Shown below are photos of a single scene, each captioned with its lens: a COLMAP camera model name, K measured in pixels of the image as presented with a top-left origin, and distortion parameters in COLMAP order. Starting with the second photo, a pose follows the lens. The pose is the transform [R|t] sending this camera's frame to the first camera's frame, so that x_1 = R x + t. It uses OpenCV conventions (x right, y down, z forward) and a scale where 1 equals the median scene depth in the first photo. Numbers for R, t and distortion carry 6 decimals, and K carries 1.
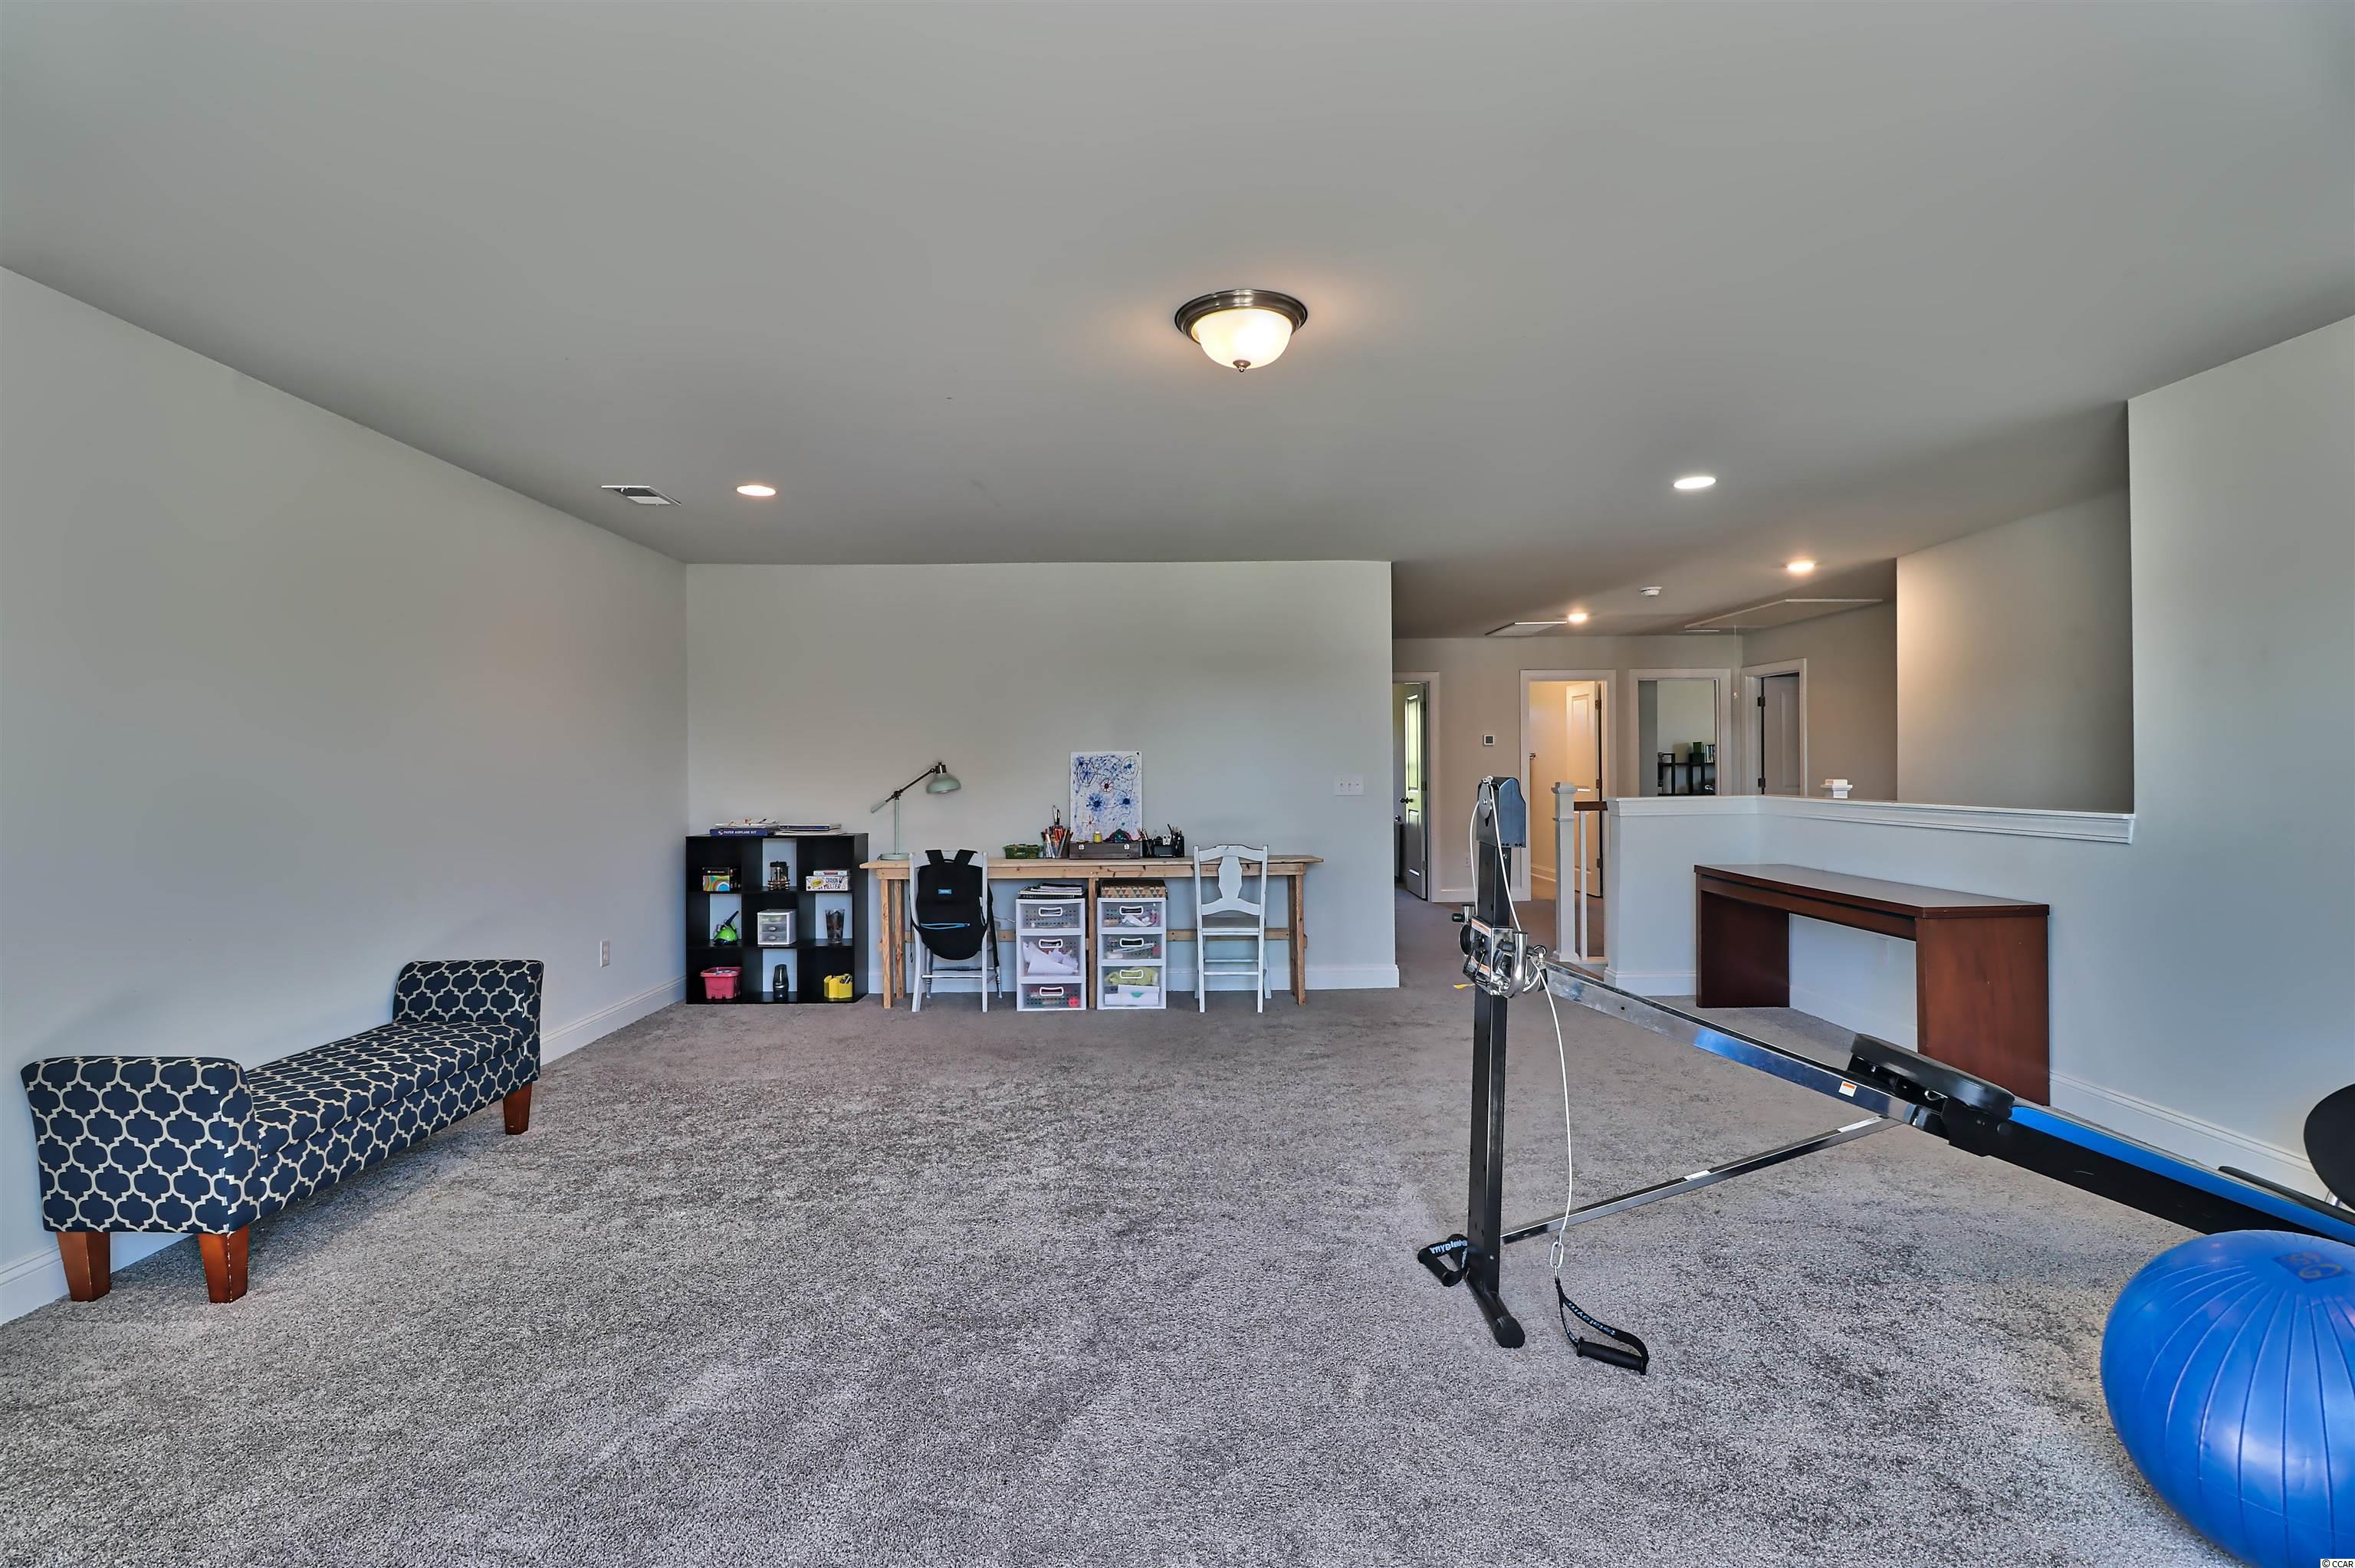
lens RADIAL K [[1104.8, 0, 1177.5], [0, 1104.8, 784.0], [0, 0, 1]] dist [0.002231, -0.020376]
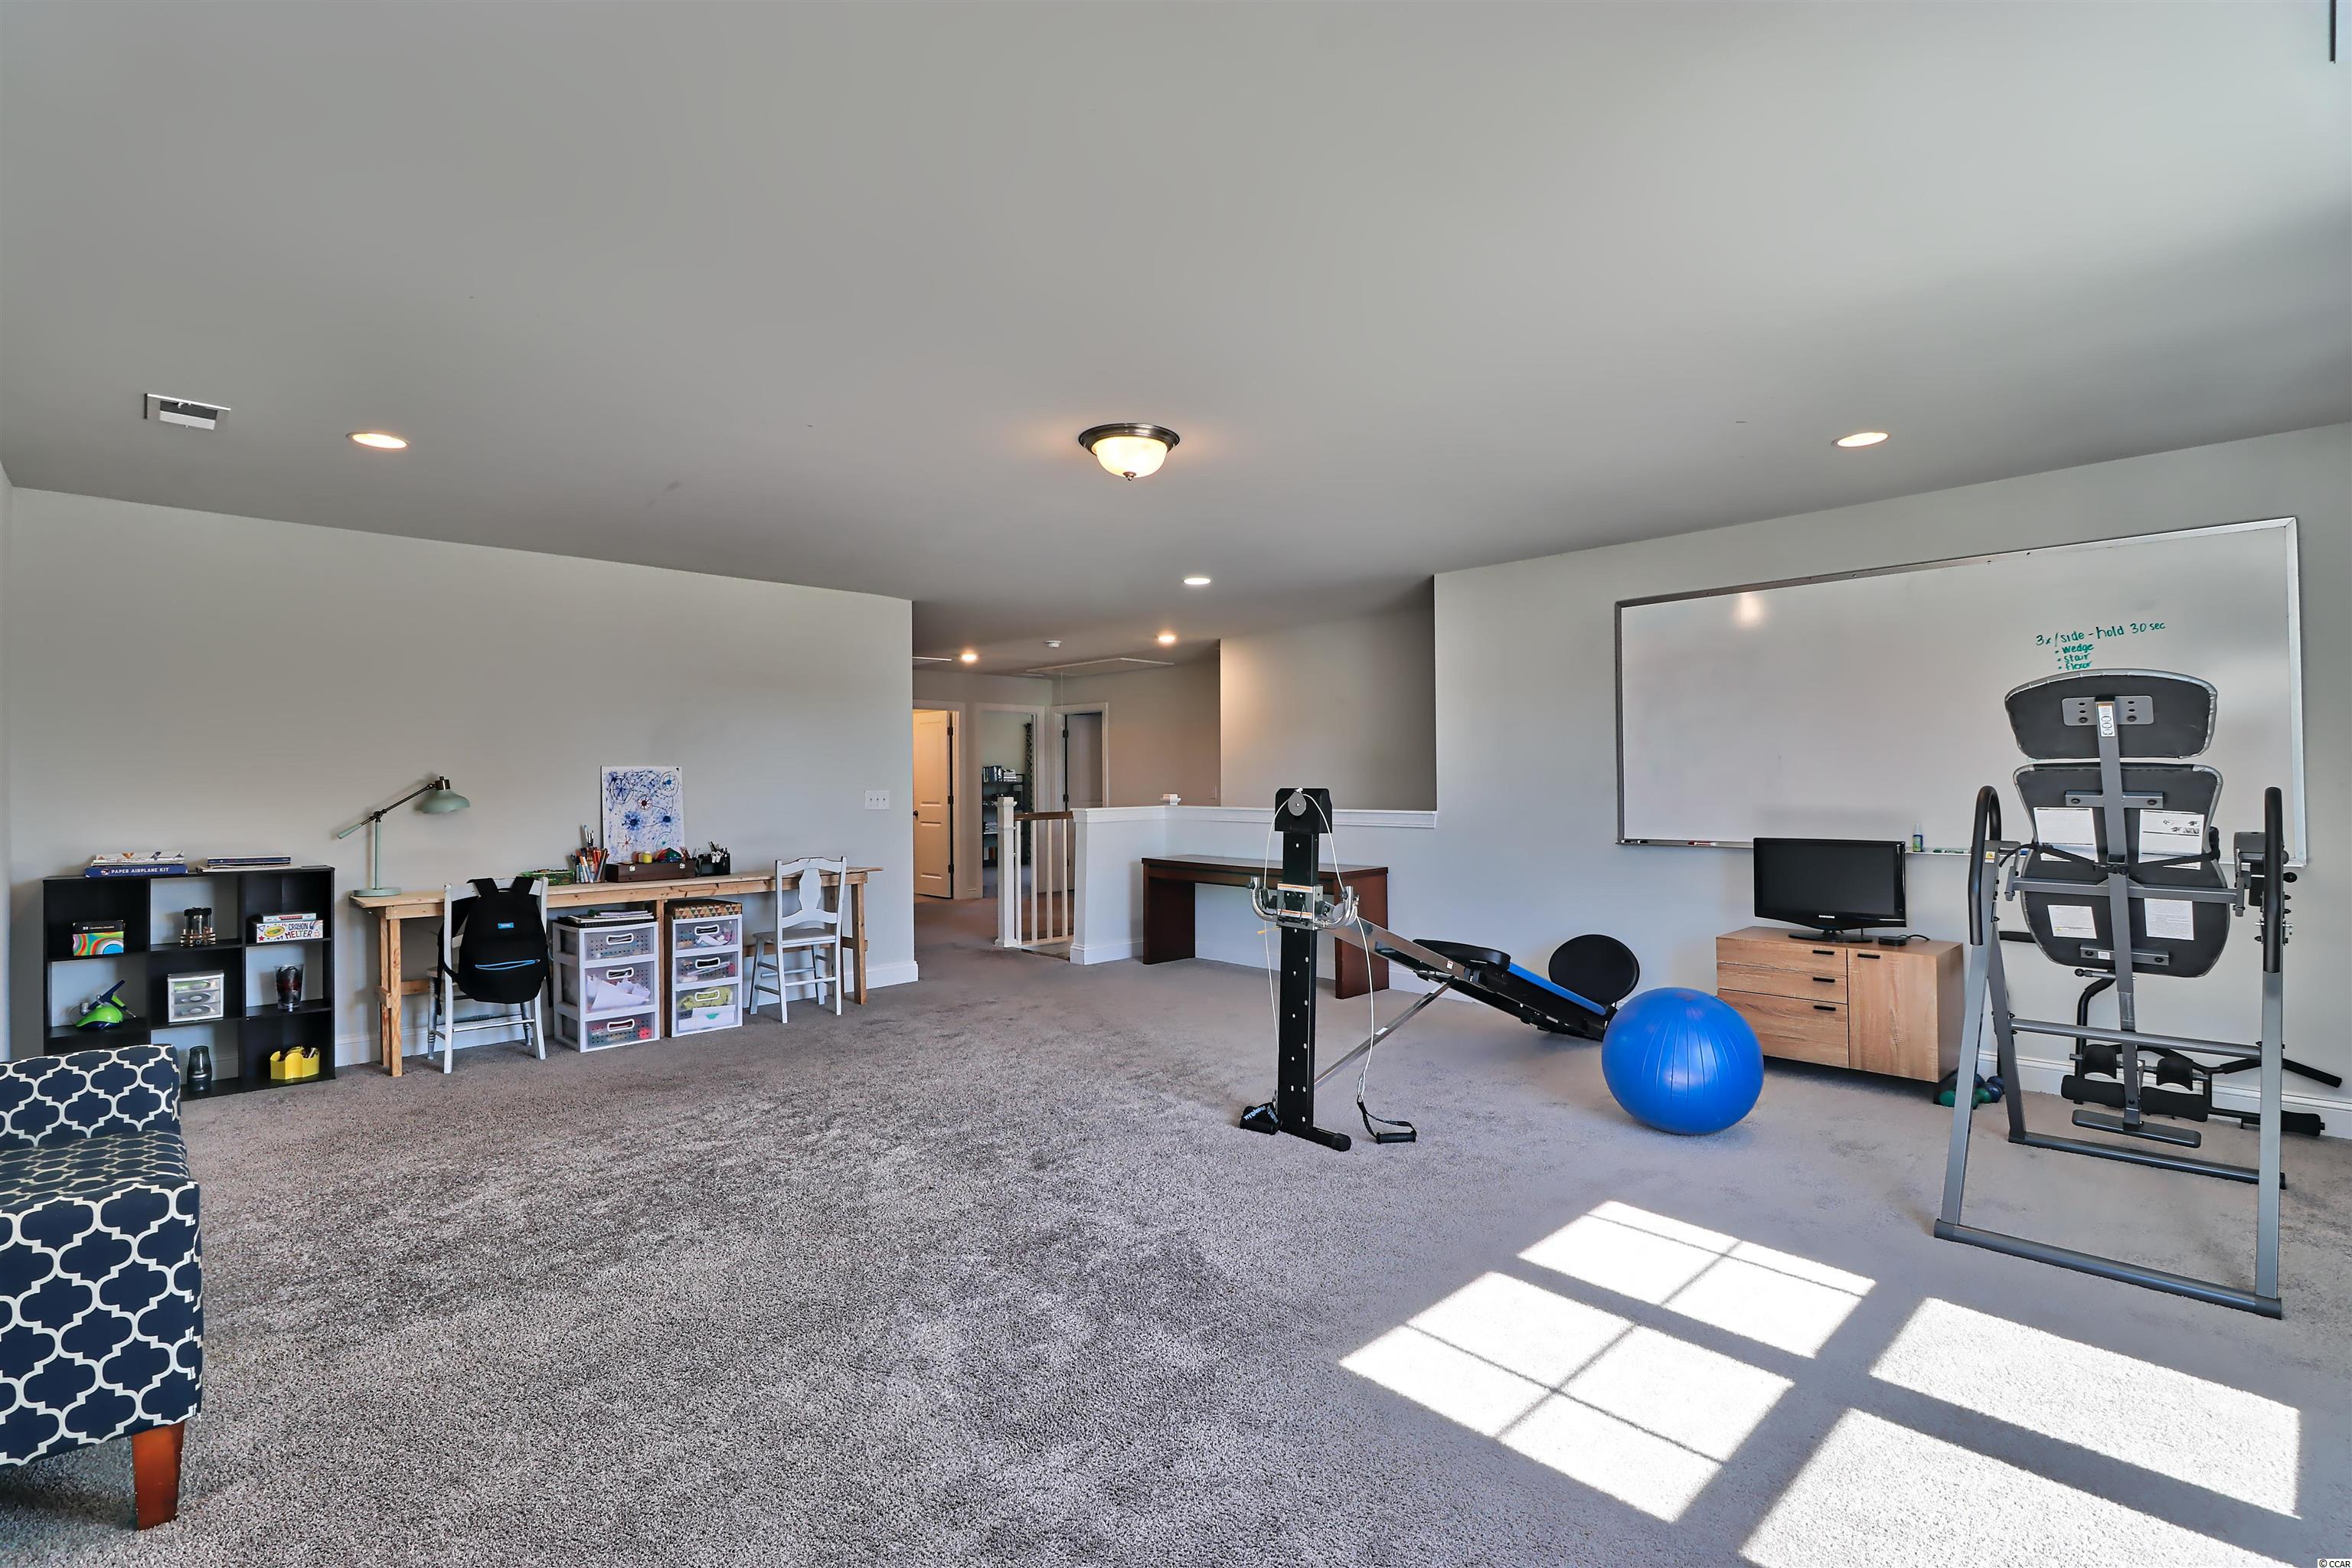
lens RADIAL K [[1103.6, 0, 1176.0], [0, 1103.6, 784.0], [0, 0, 1]] dist [0.002231, -0.020376]
pose [[0.720101, 0.003286, 0.693862, -0.418677], [0.009412, 0.999851, -0.014503, 0.003644], [-0.693806, 0.016975, 0.719962, 0.010778]]
